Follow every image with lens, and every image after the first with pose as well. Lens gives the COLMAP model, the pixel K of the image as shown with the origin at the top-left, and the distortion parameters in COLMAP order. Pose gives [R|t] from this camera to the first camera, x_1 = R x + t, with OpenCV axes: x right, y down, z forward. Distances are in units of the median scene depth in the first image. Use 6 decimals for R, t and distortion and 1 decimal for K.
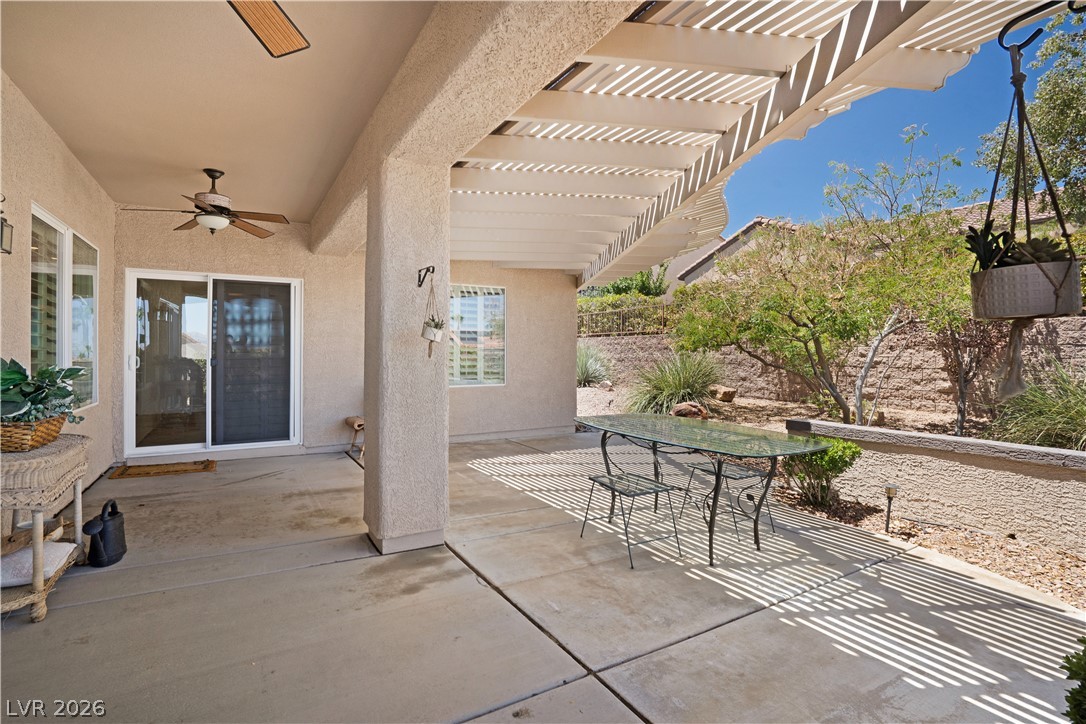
lens RADIAL K [[512.2, 0, 531.2], [0, 512.2, 361.2], [0, 0, 1]] dist [-0.071508, 0.037958]
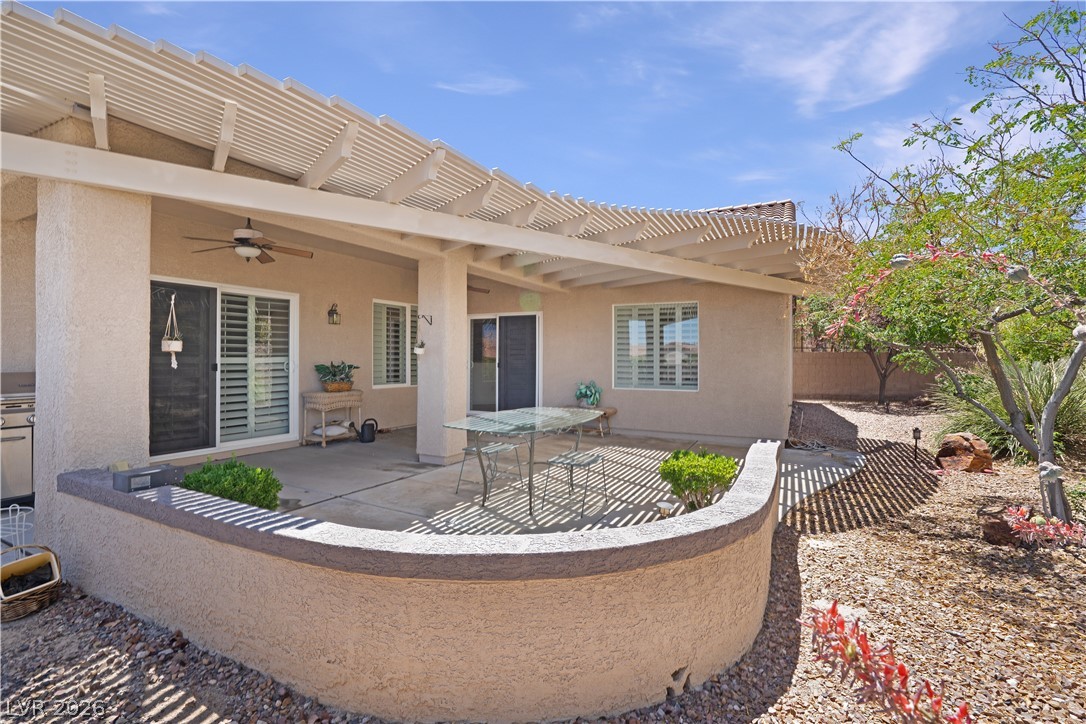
lens RADIAL K [[512.2, 0, 531.2], [0, 512.2, 361.2], [0, 0, 1]] dist [-0.071508, 0.037958]
pose [[0.529144, 0.007049, -0.848503, 1.329028], [-0.020983, 0.999768, -0.004780, -0.008738], [0.848273, 0.020333, 0.529169, 0.260179]]
